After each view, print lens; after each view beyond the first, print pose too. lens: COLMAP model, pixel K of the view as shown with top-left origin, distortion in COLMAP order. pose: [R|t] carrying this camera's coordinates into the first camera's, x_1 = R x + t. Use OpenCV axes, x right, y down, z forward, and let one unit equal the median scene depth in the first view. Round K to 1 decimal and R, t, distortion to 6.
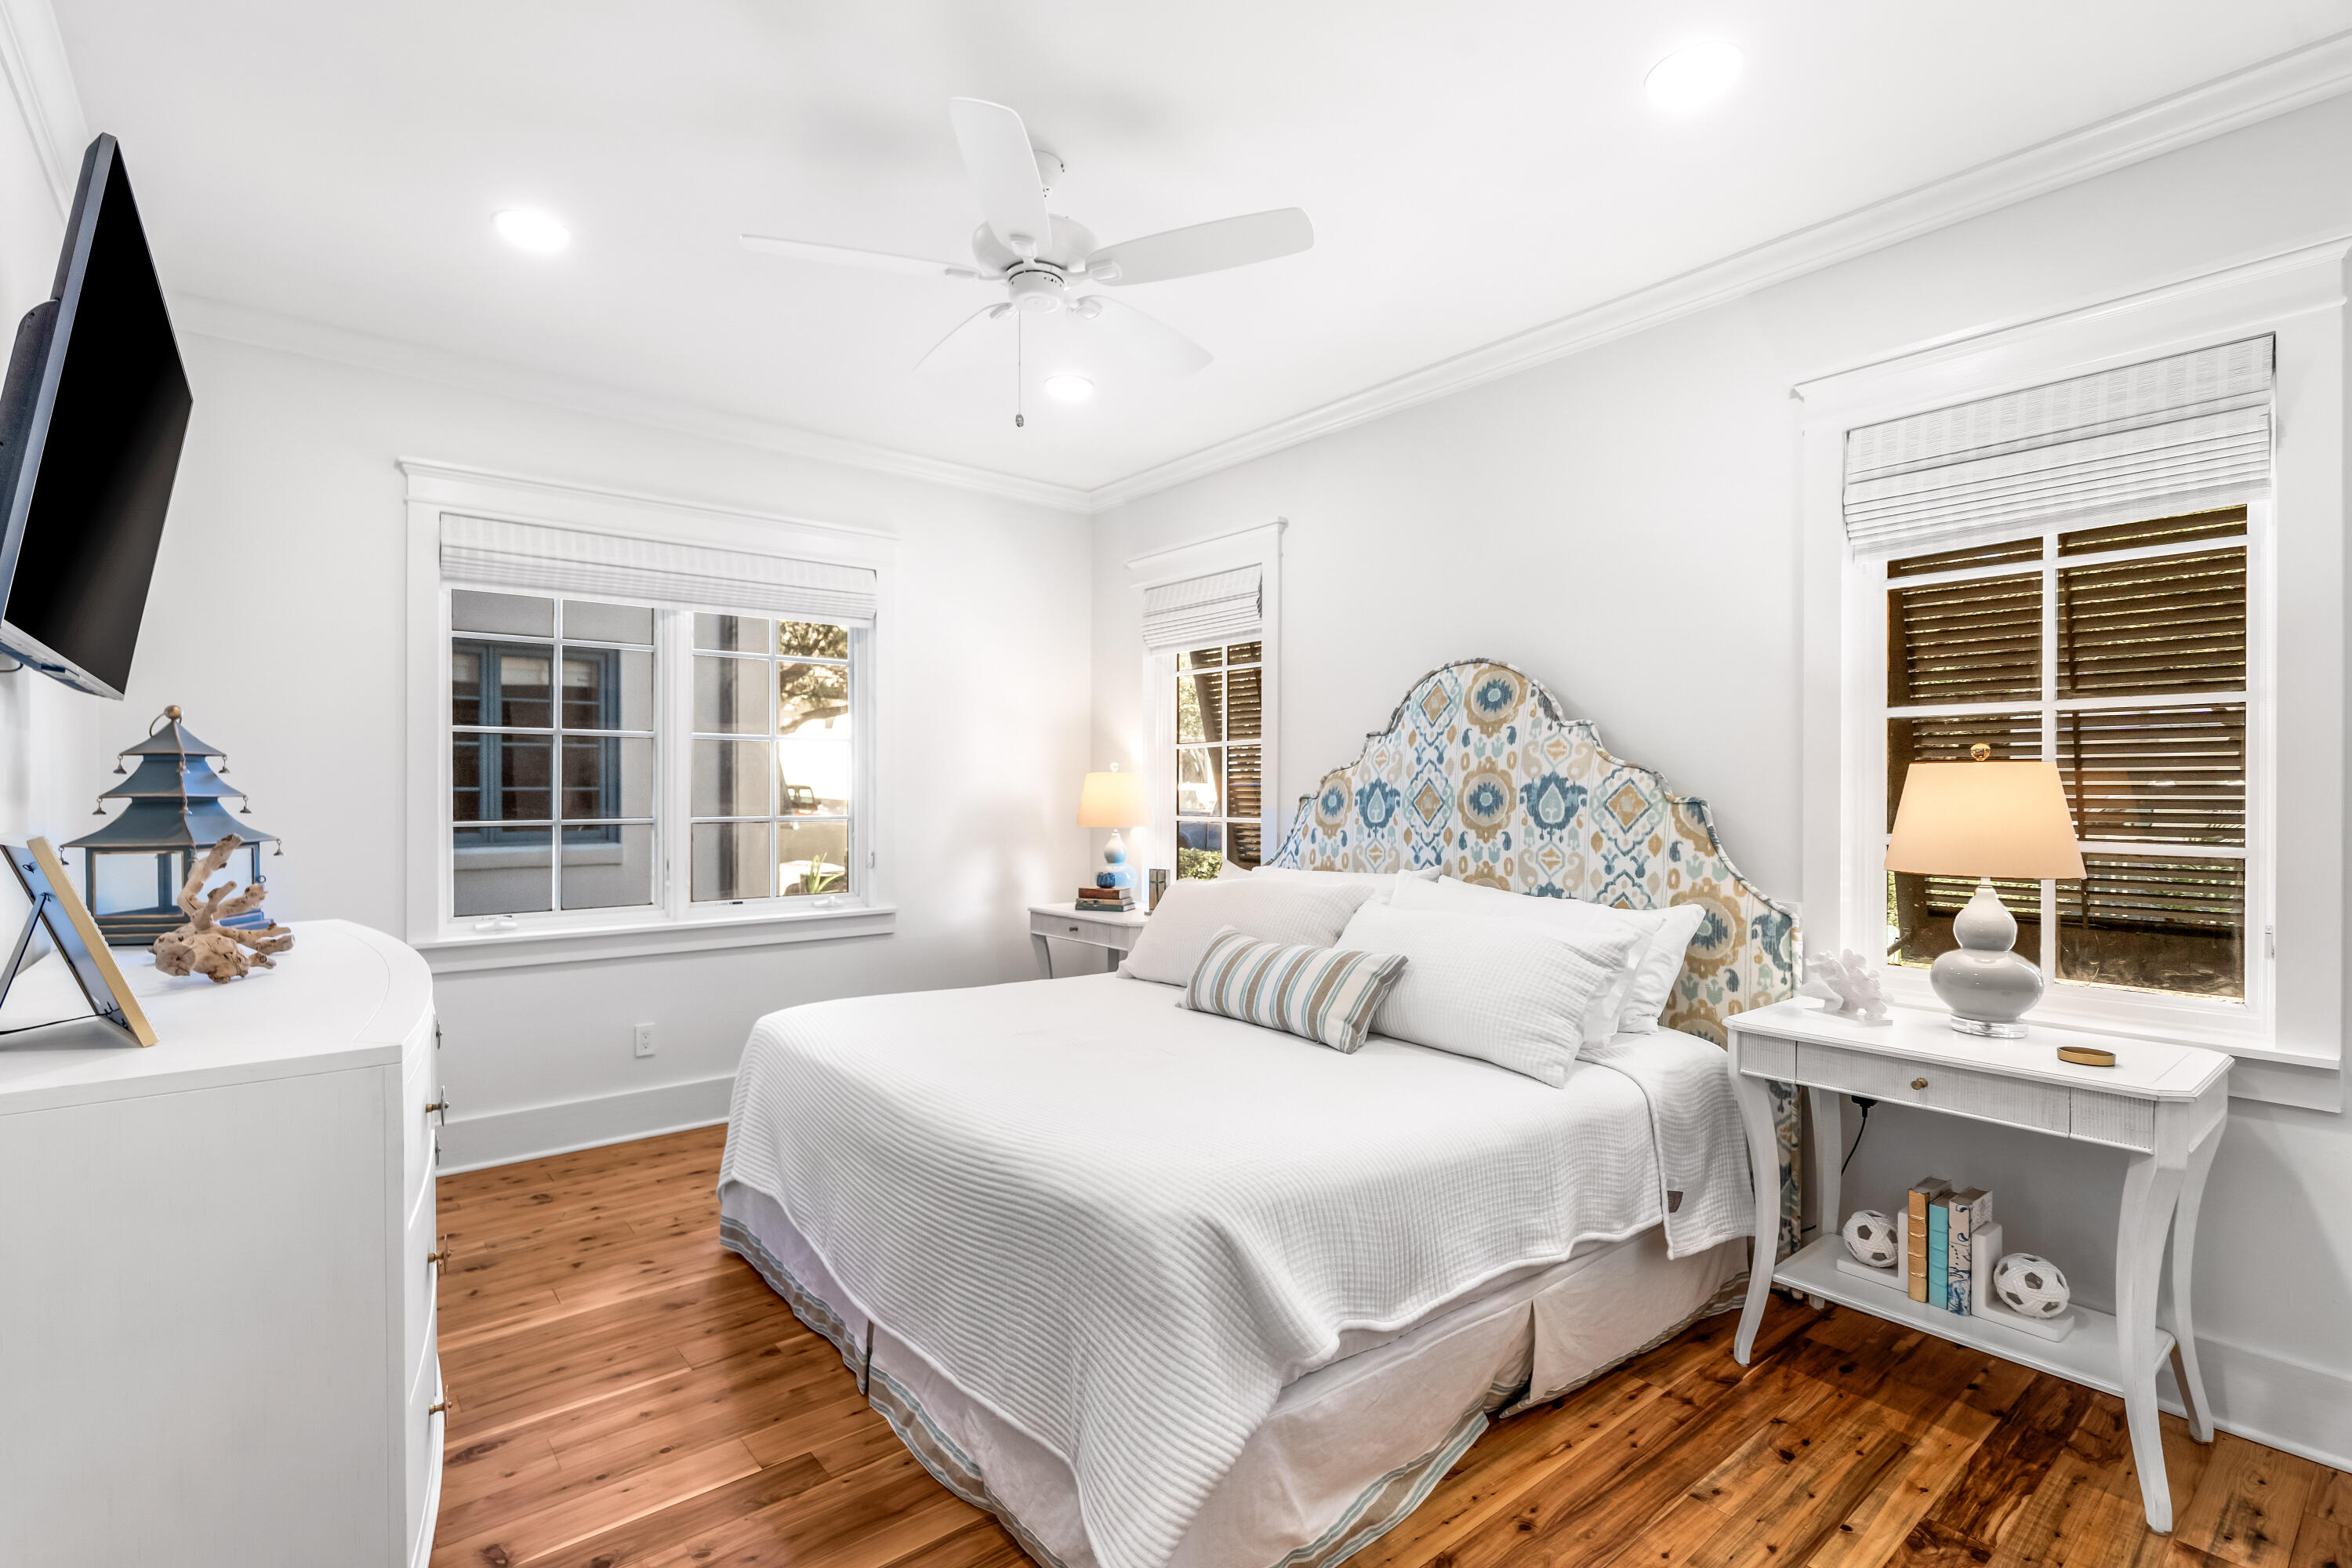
lens RADIAL K [[1078.5, 0, 1140.3], [0, 1078.5, 793.2], [0, 0, 1]] dist [0.000098, -0.000203]
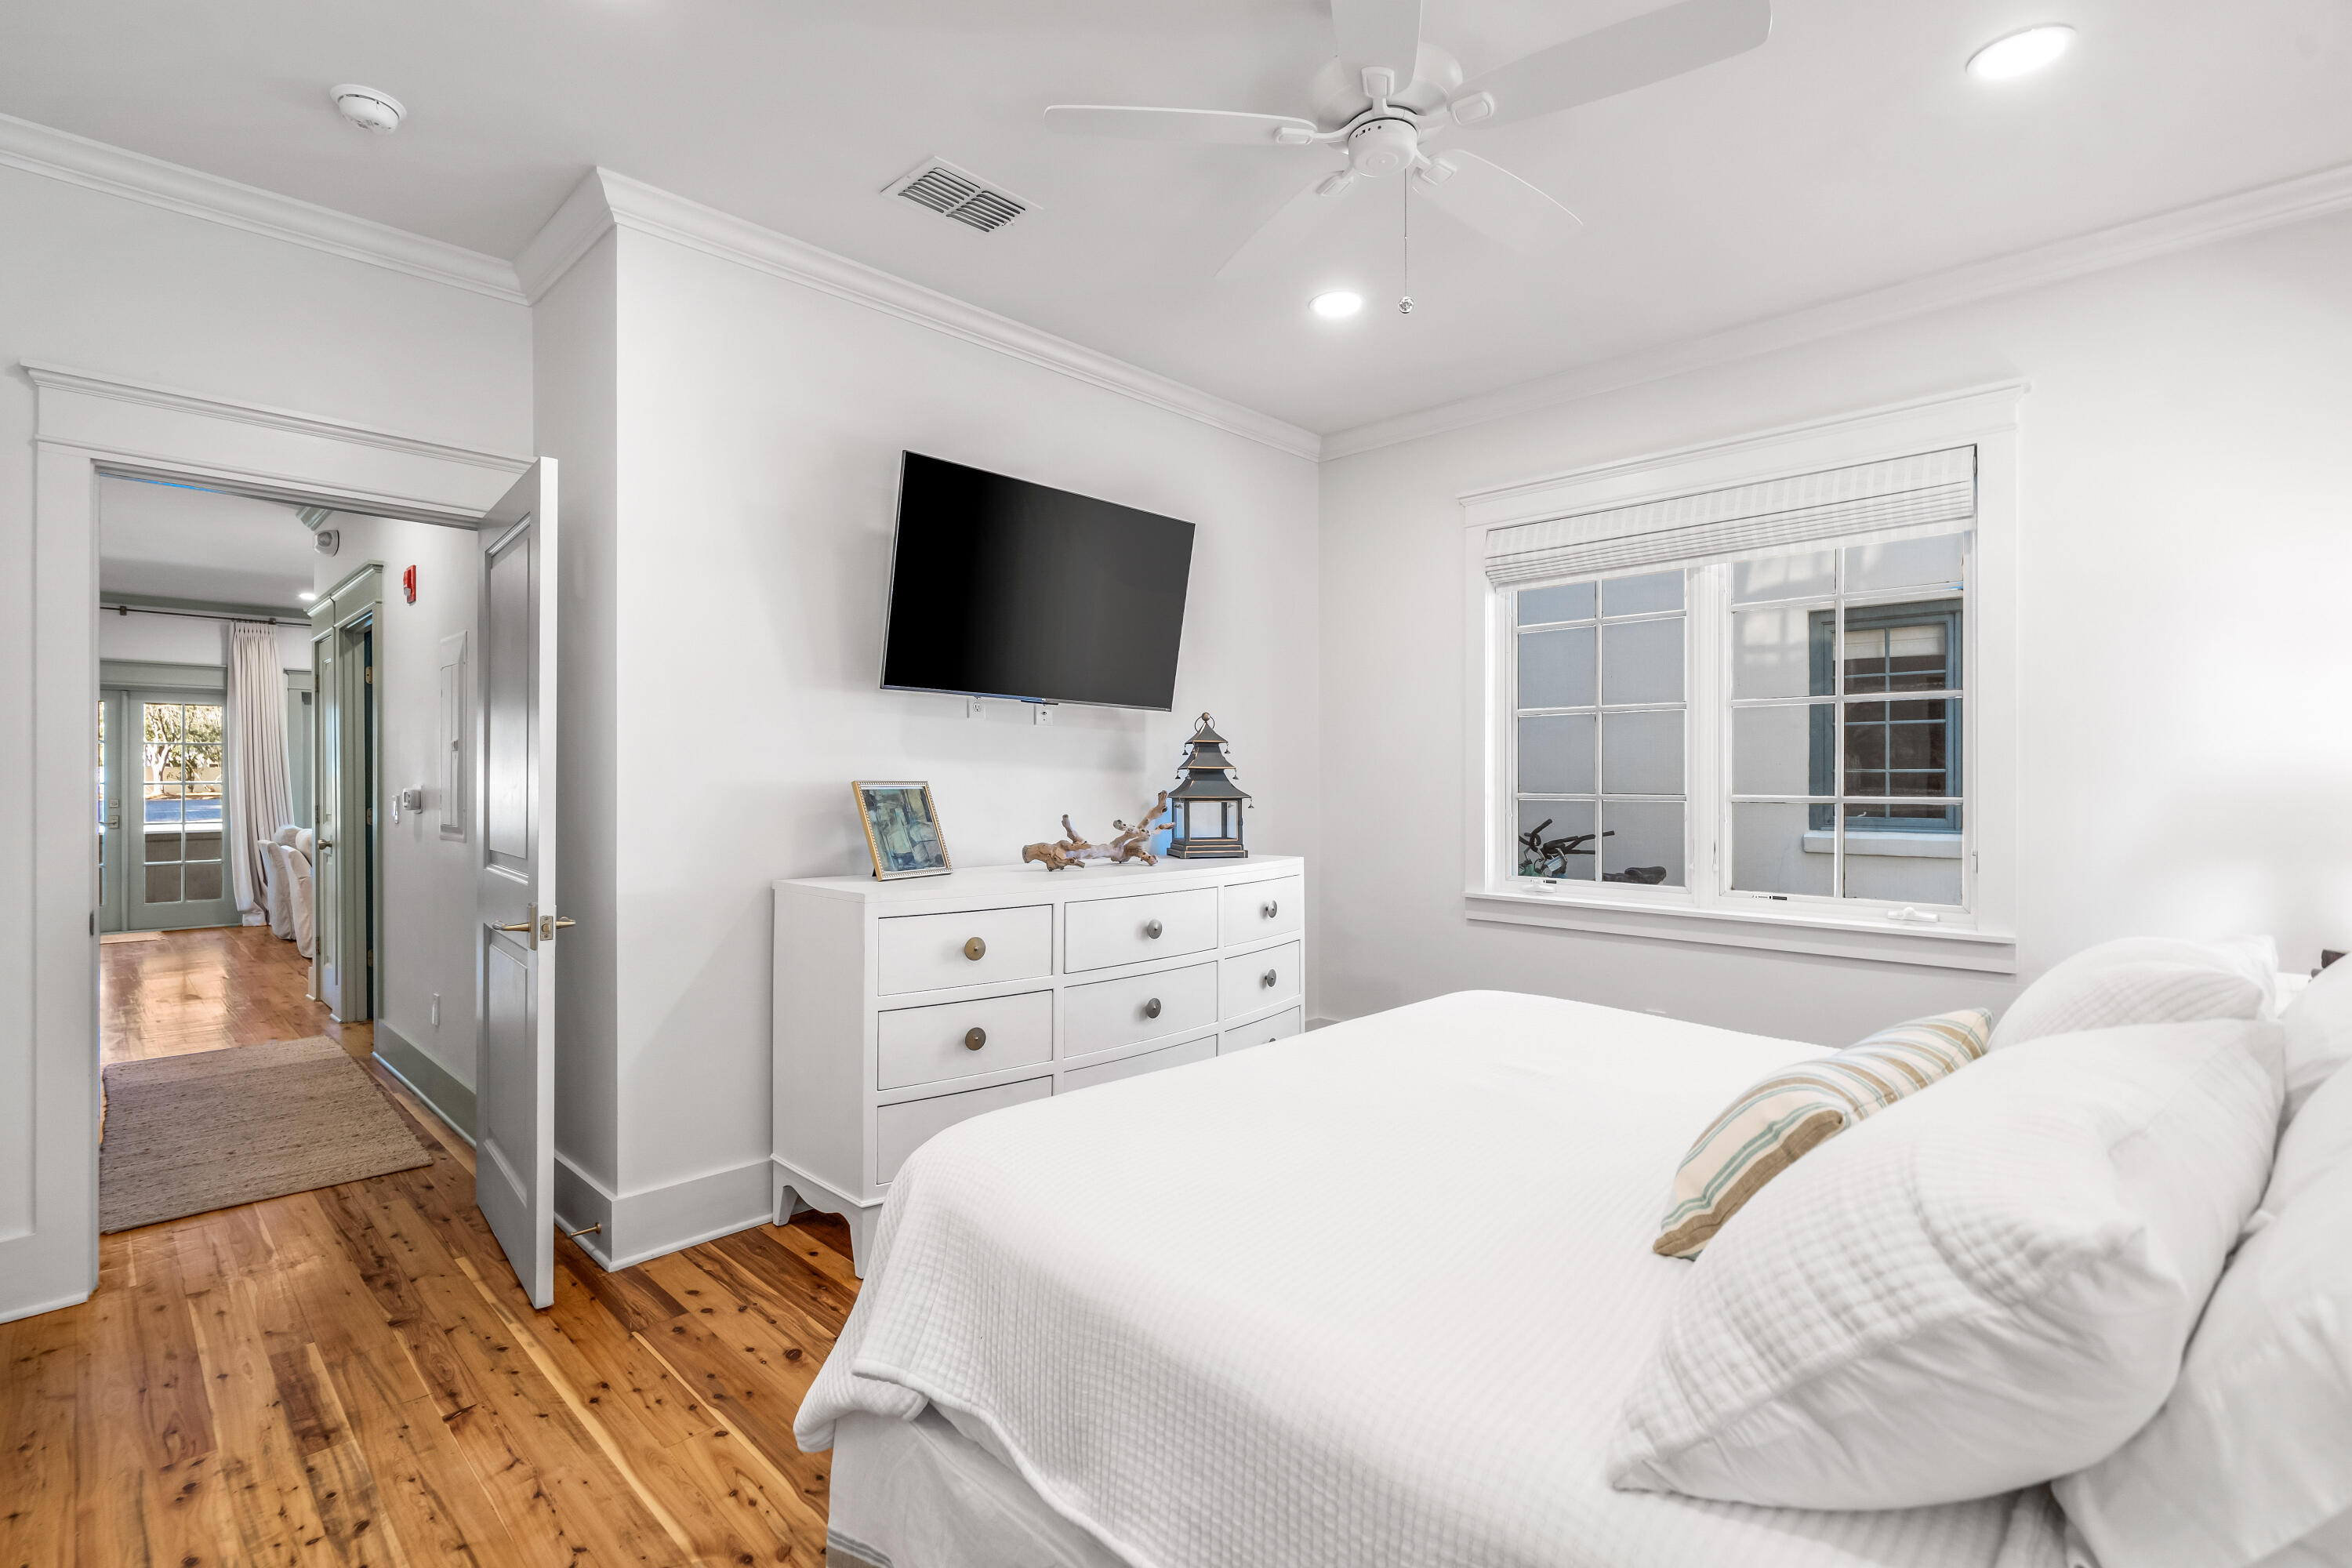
lens RADIAL K [[1098.6, 0, 1163.4], [0, 1098.6, 777.5], [0, 0, 1]] dist [-0.000640, -0.000558]
pose [[0.104980, 0.005015, -0.994462, 0.524411], [-0.008204, 0.999958, 0.004177, 0.007076], [0.994441, 0.007720, 0.105017, 0.541729]]
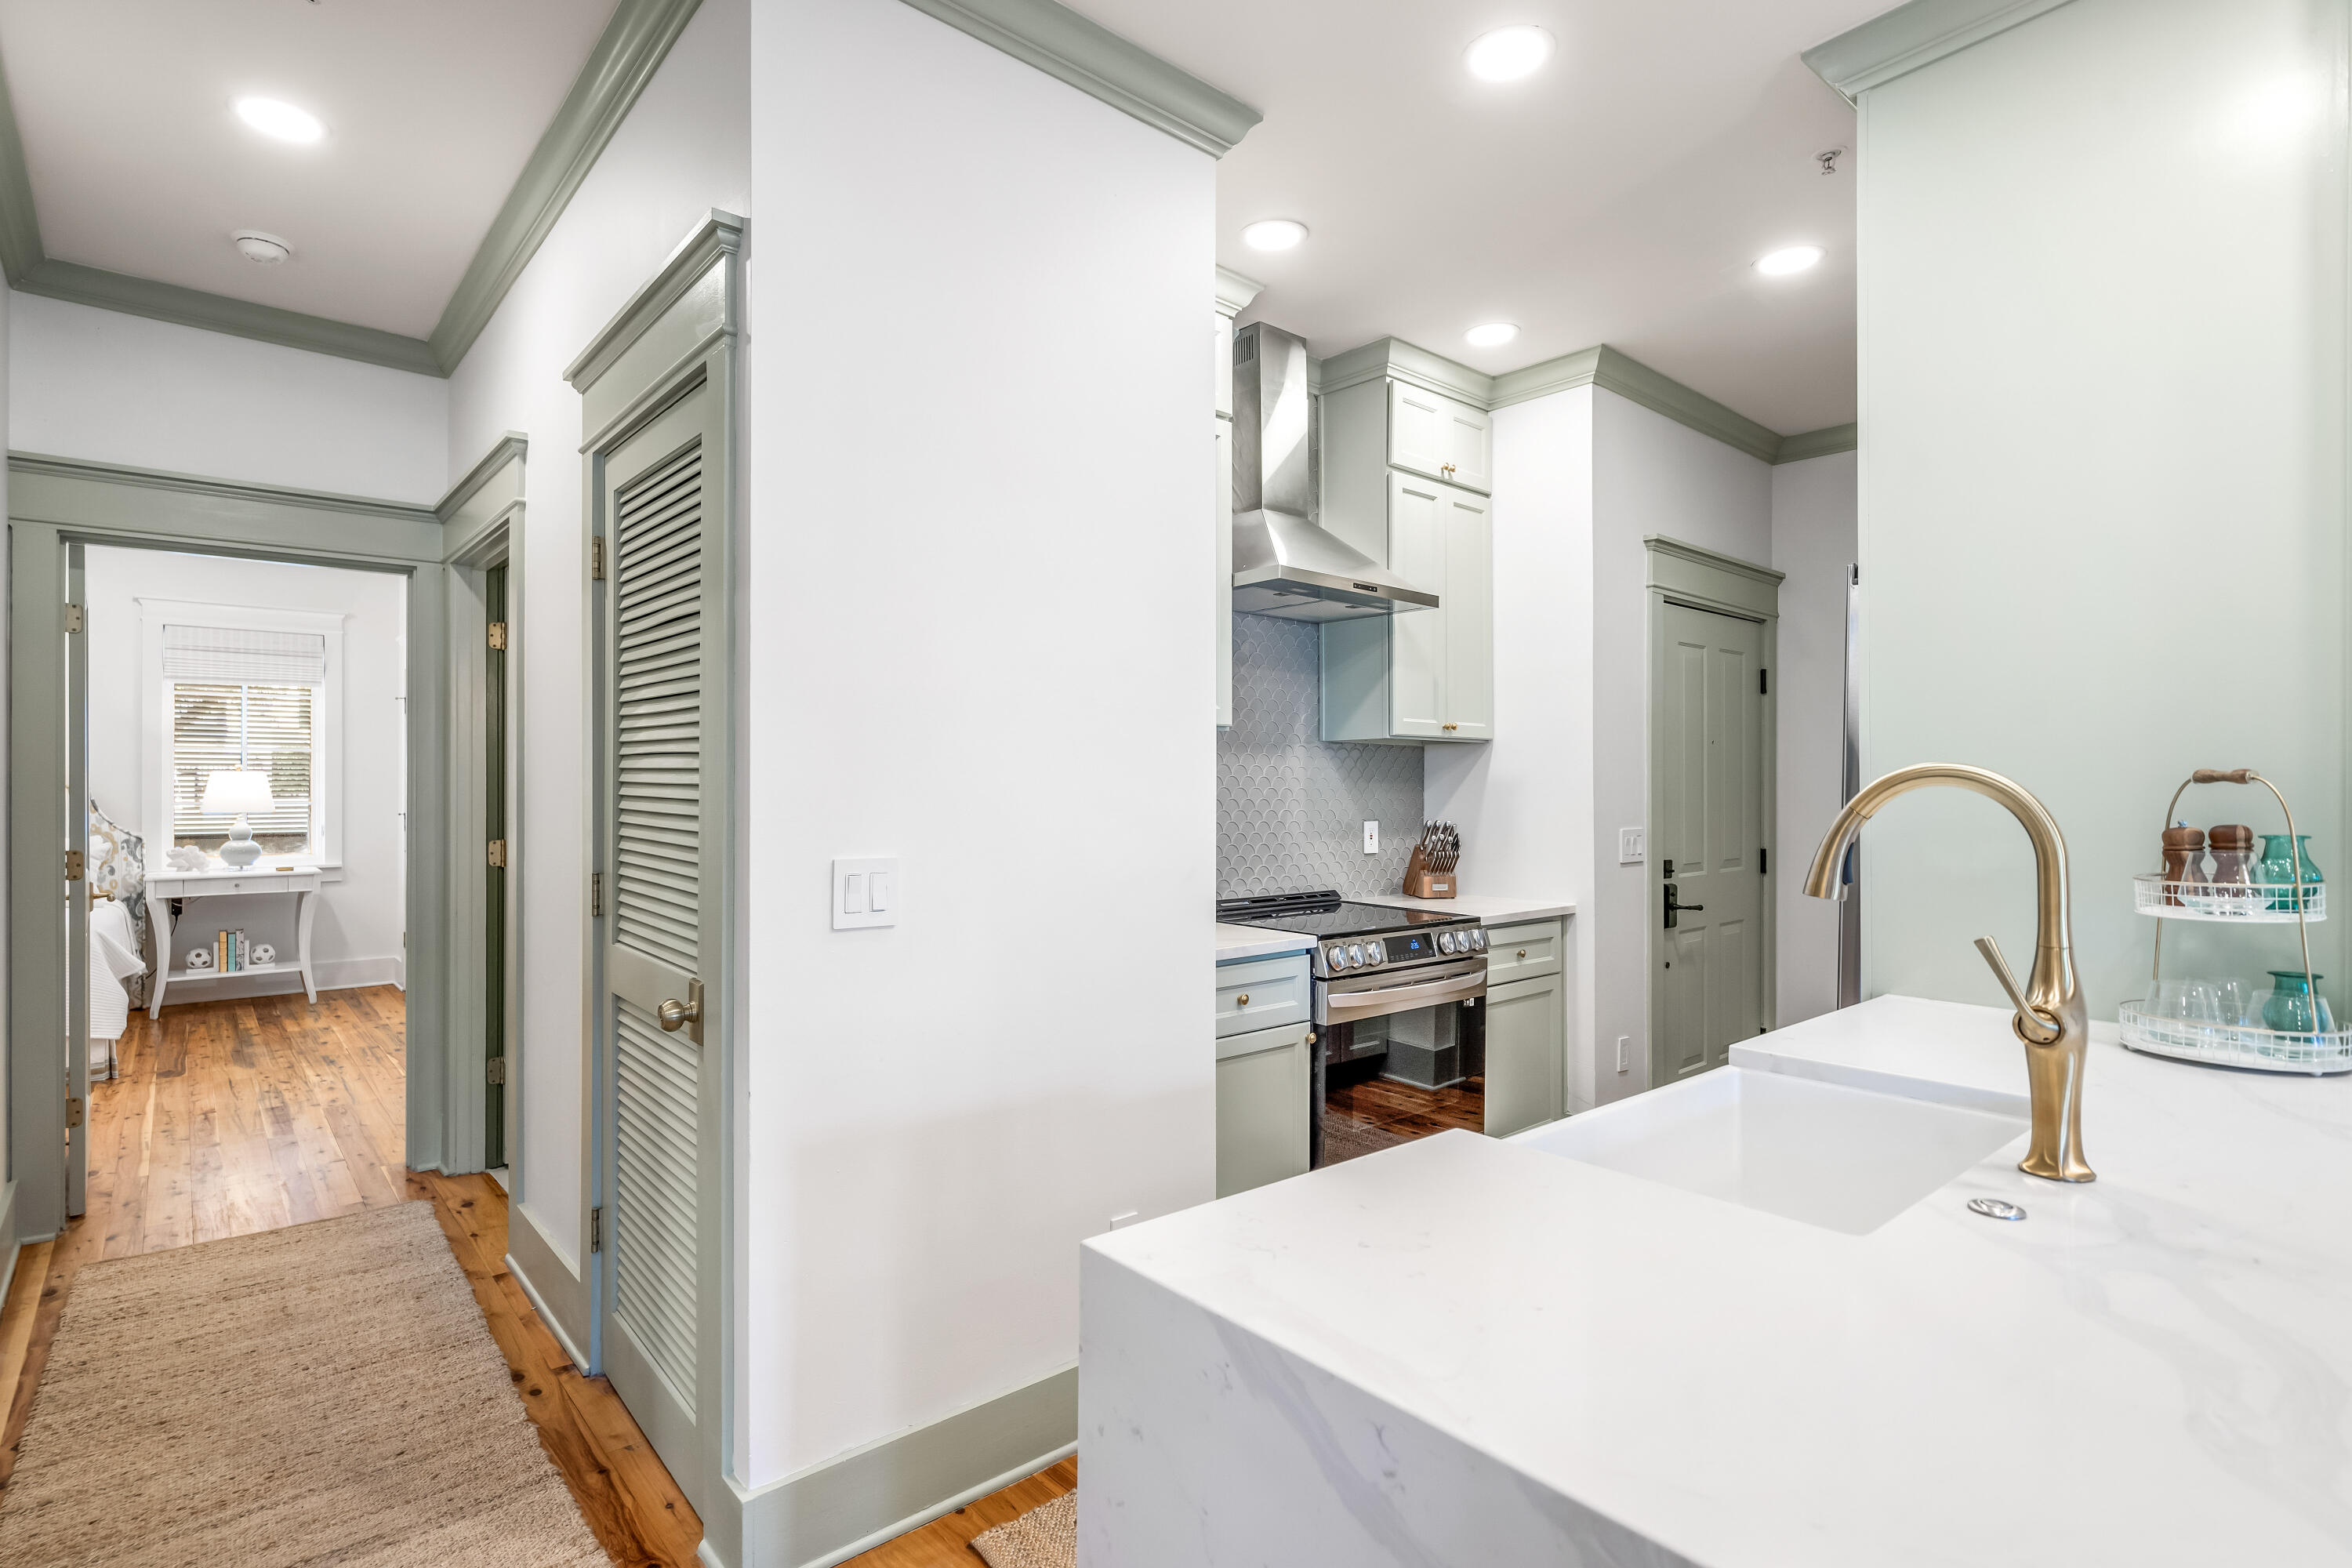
lens RADIAL K [[1150.2, 0, 1178.2], [0, 1150.2, 774.4], [0, 0, 1]] dist [0.000543, -0.000059]
pose [[-0.037202, 0.004445, 0.999298, -1.498604], [0.006279, 0.999971, -0.004214, 0.005101], [-0.999288, 0.006118, -0.037229, -0.850842]]
